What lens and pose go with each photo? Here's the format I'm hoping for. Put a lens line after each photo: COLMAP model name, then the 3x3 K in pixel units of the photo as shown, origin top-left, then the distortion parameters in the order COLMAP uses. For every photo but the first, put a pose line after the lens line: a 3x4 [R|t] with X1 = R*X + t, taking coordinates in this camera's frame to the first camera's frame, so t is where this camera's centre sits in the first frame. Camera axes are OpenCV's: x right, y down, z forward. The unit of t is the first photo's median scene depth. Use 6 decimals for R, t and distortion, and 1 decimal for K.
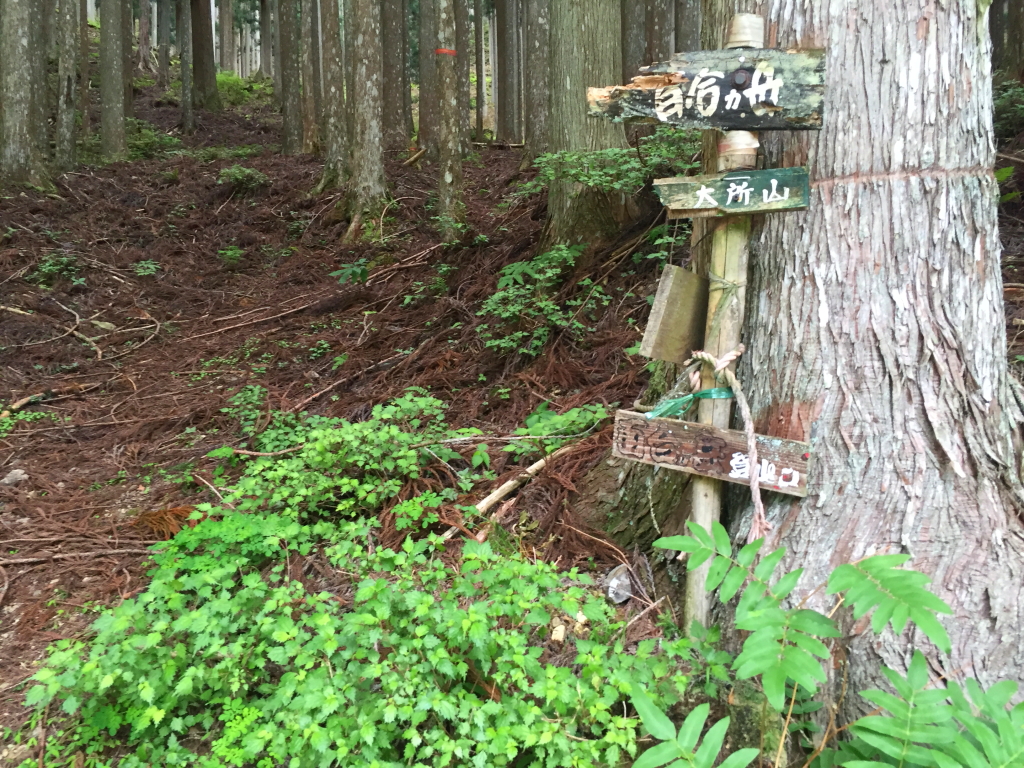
lens RADIAL K [[868.3, 0, 512.4], [0, 868.3, 383.6], [0, 0, 1]] dist [0.006361, 0.001179]
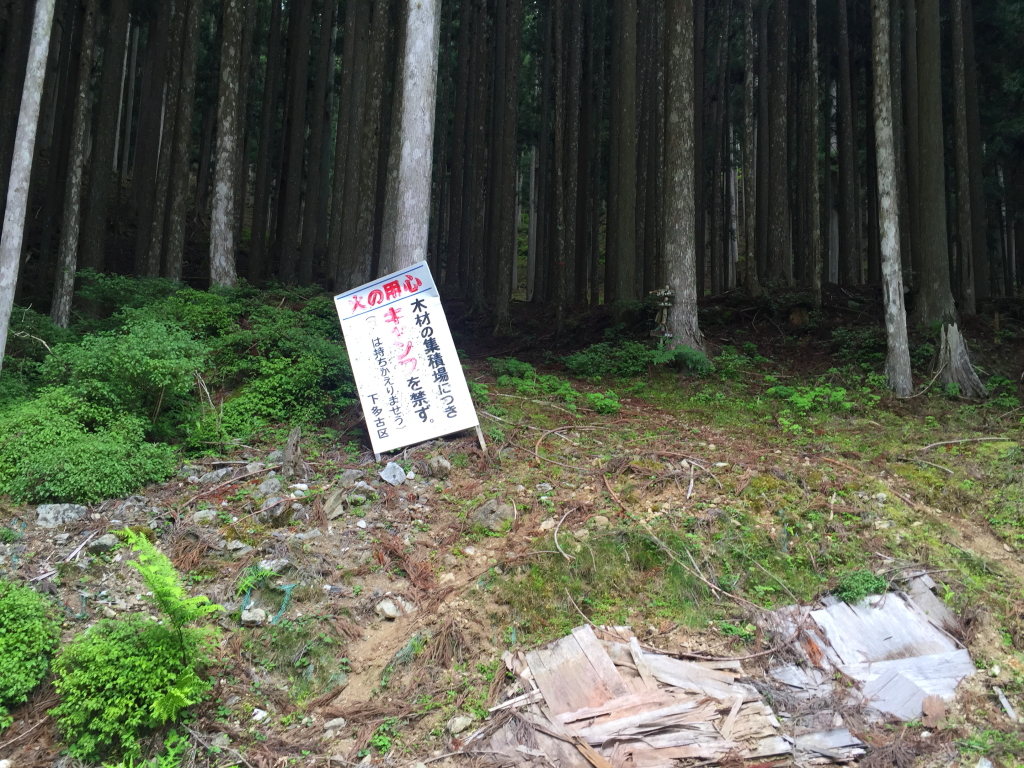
lens RADIAL K [[868.3, 0, 512.1], [0, 868.3, 384.2], [0, 0, 1]] dist [0.006361, 0.001179]
pose [[0.994863, 0.062668, 0.079500, -1.920971], [-0.047744, 0.982981, -0.177397, 2.188004], [-0.089264, 0.172690, 0.980923, -7.272941]]
